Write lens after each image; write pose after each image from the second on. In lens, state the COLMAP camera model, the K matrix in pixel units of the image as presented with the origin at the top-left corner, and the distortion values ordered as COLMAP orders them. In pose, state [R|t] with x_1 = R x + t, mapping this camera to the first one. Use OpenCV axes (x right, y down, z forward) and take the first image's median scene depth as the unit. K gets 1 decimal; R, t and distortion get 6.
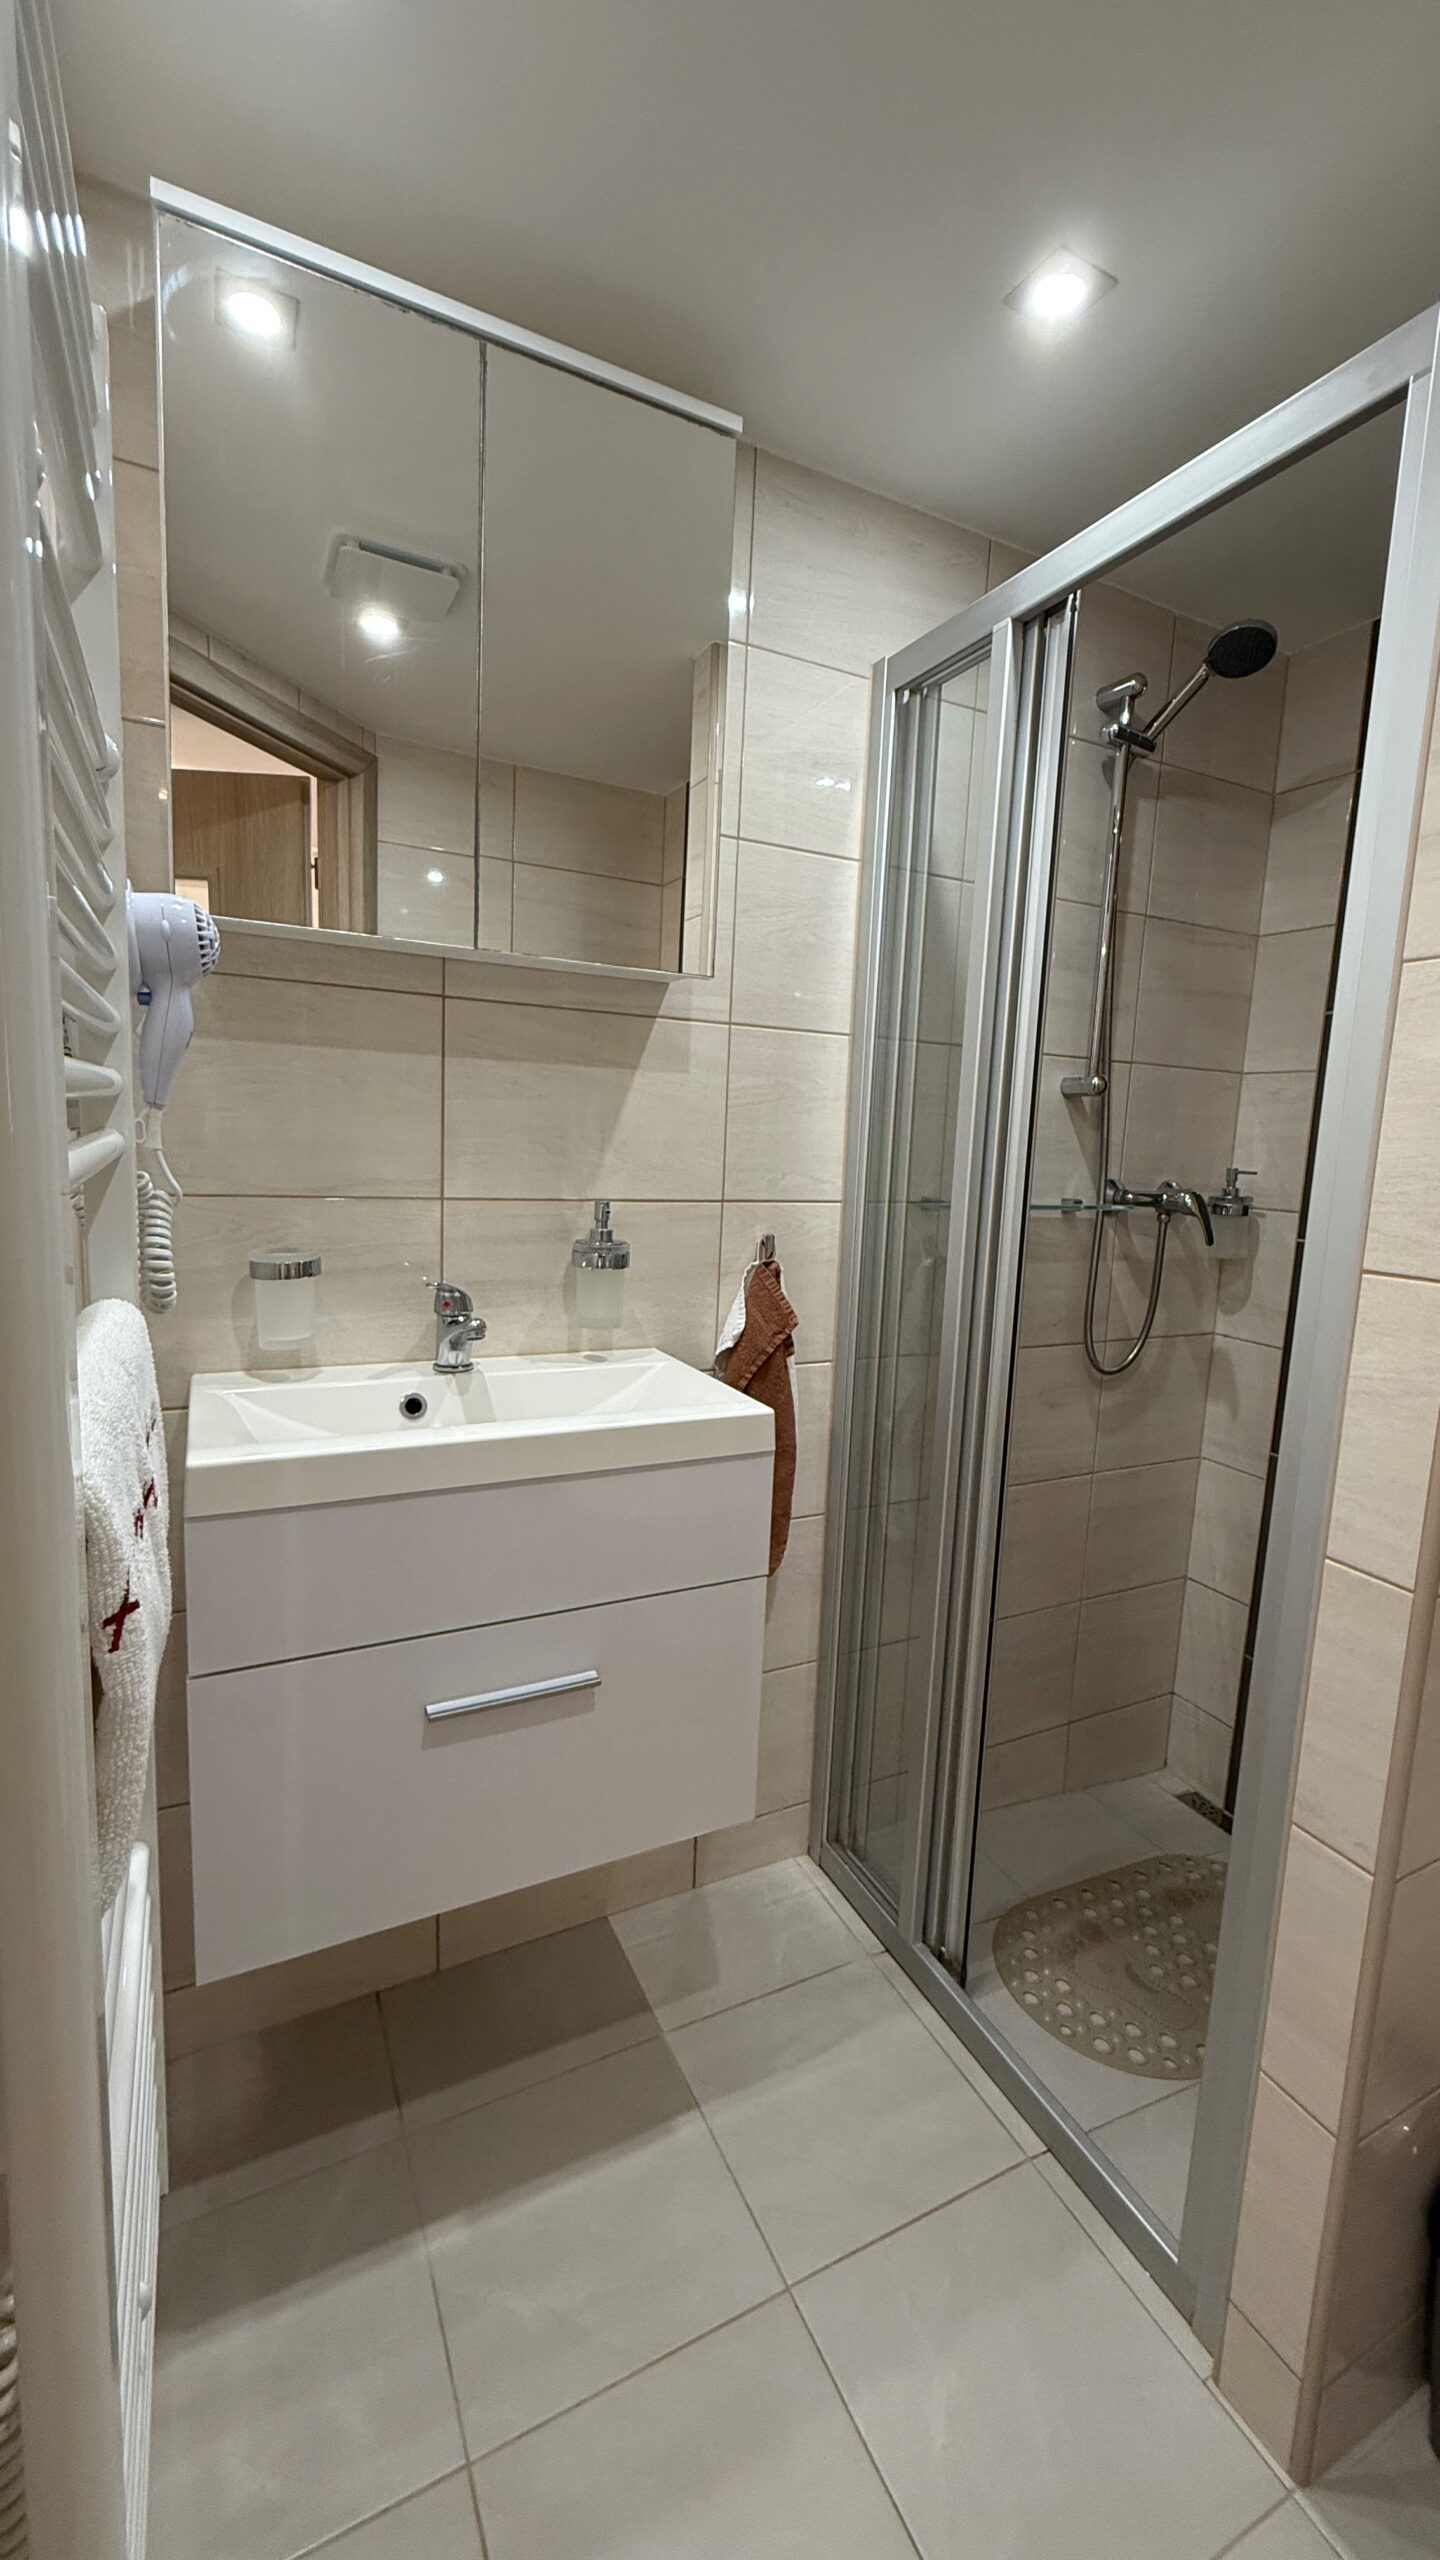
lens RADIAL K [[1023.7, 0, 719.3], [0, 1023.7, 1275.2], [0, 0, 1]] dist [0.001788, -0.000172]
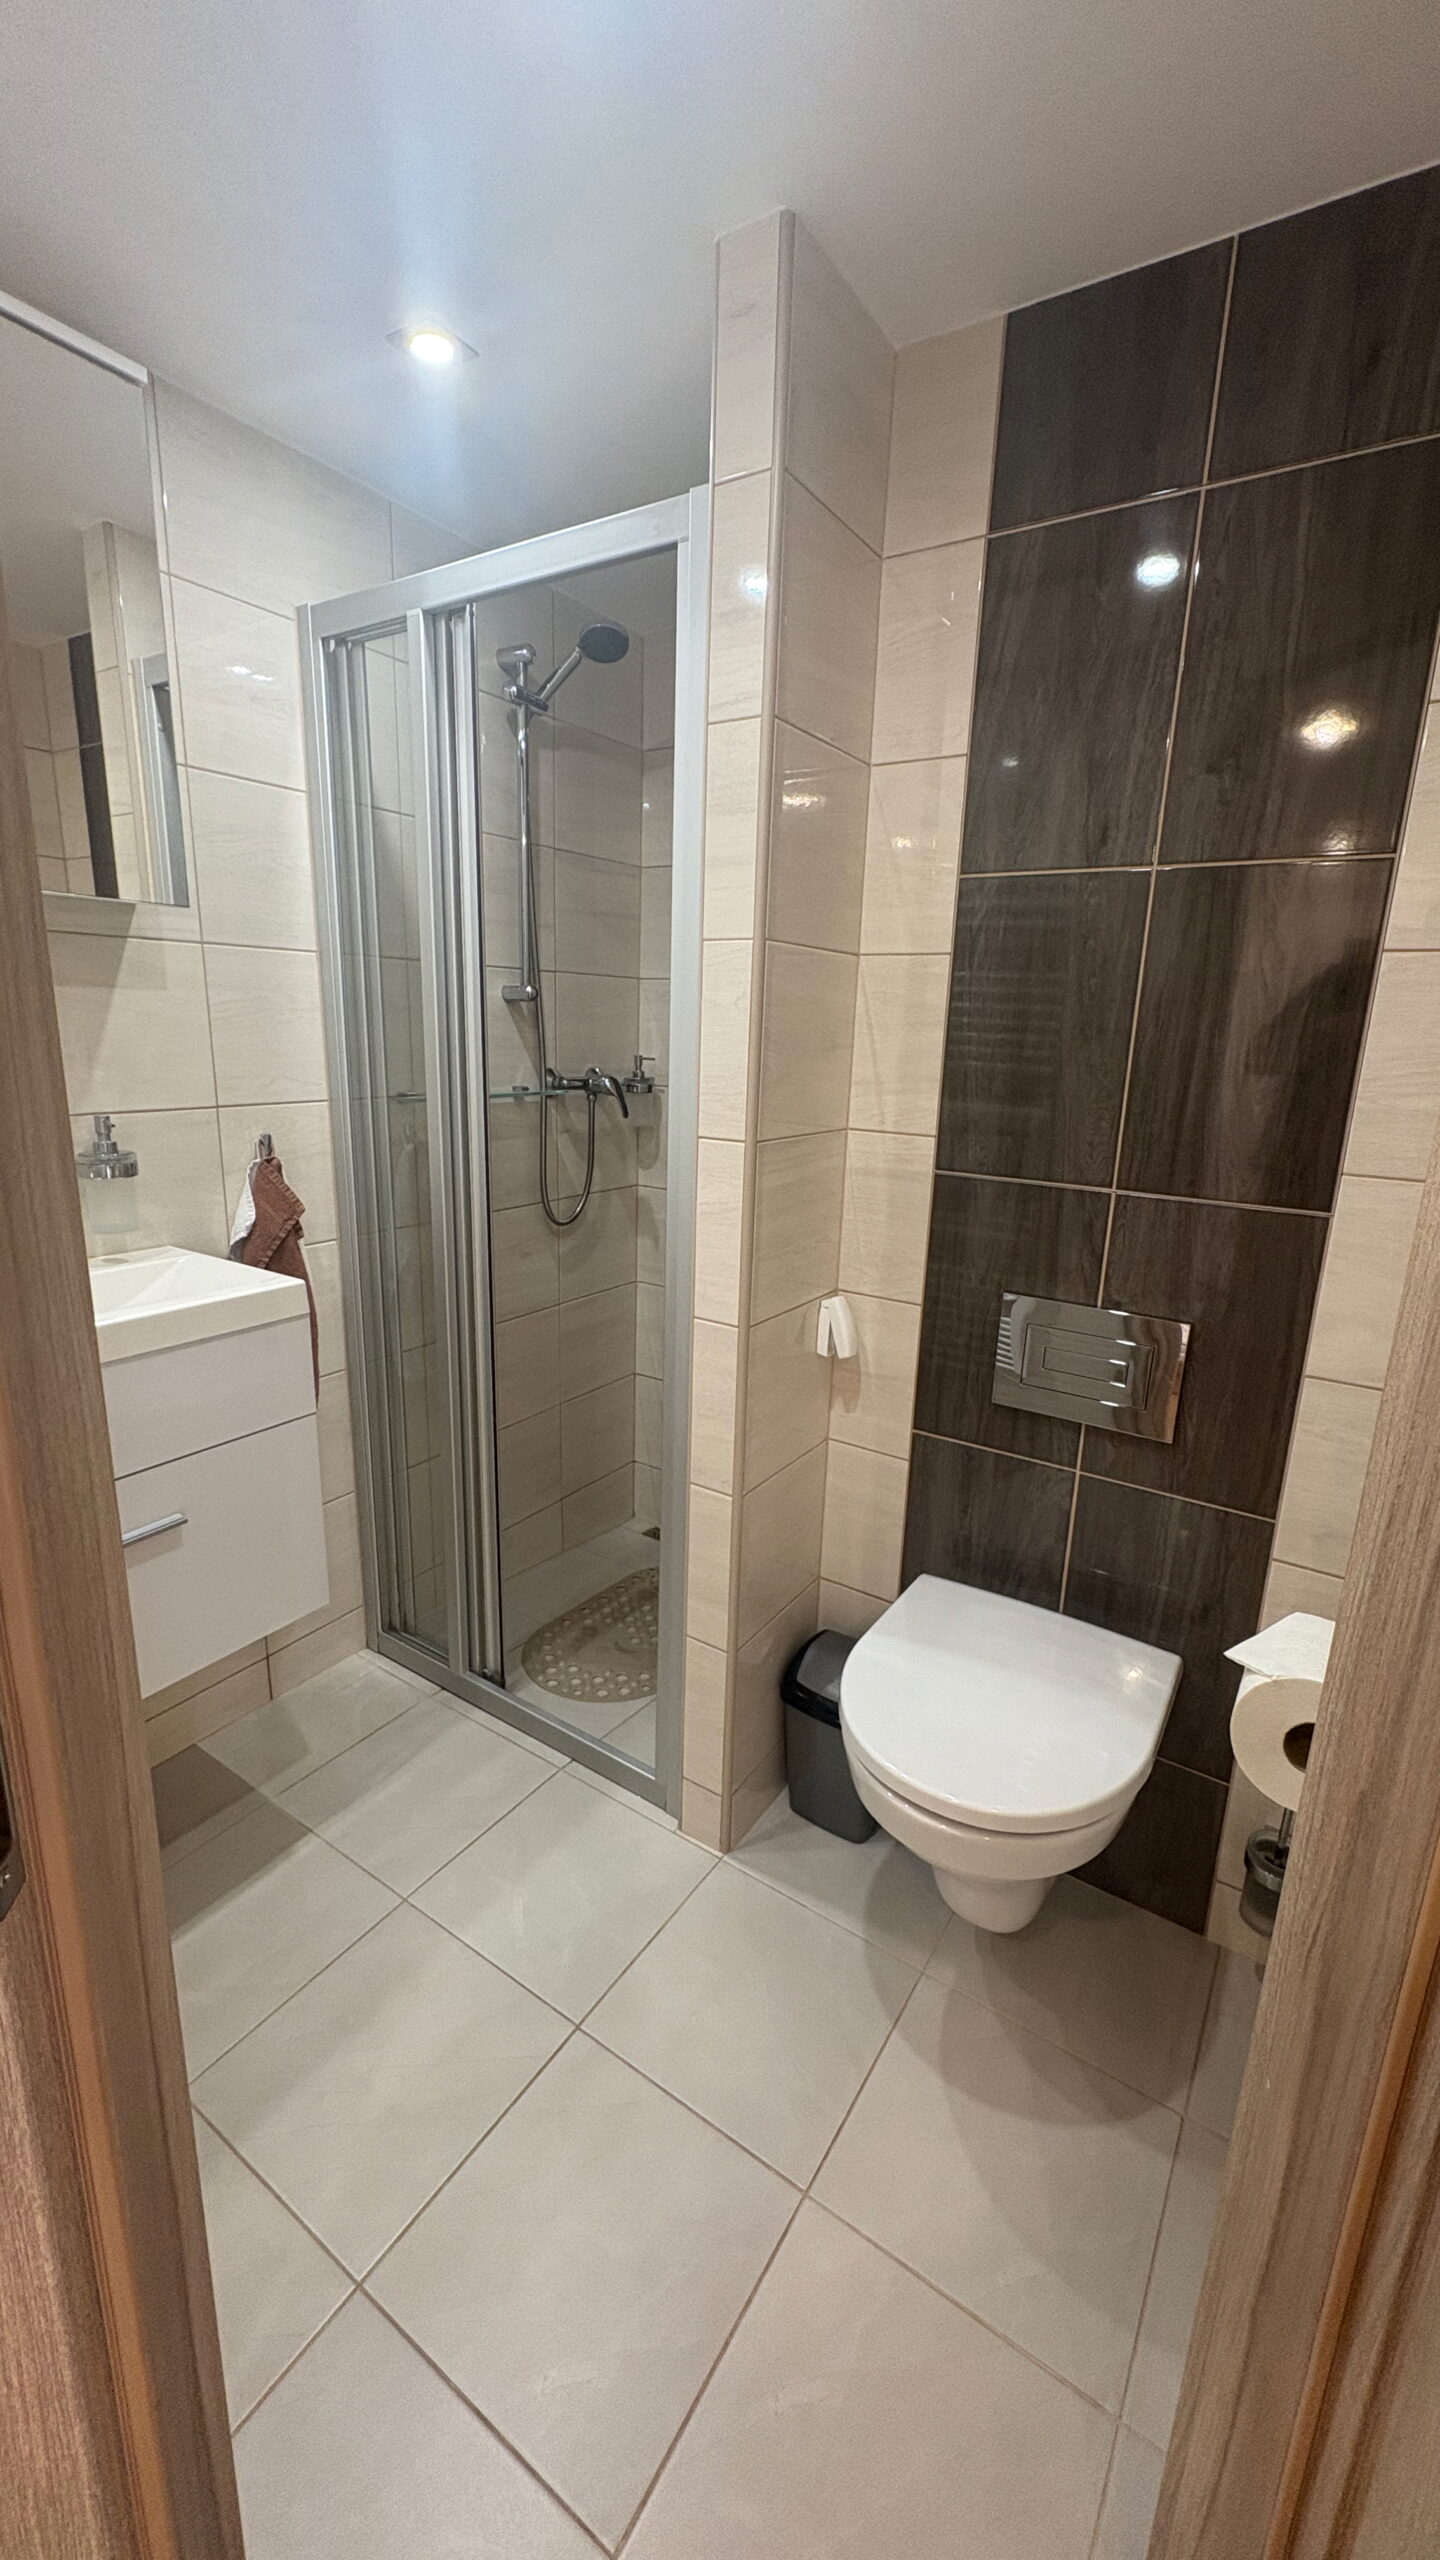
lens RADIAL K [[1016.8, 0, 720.9], [0, 1016.8, 1280.0], [0, 0, 1]] dist [-0.000517, 0.000056]
pose [[0.867839, -0.137784, 0.477358, -0.072985], [0.075193, 0.986135, 0.147934, -0.009346], [-0.491122, -0.092489, 0.866167, -0.231511]]
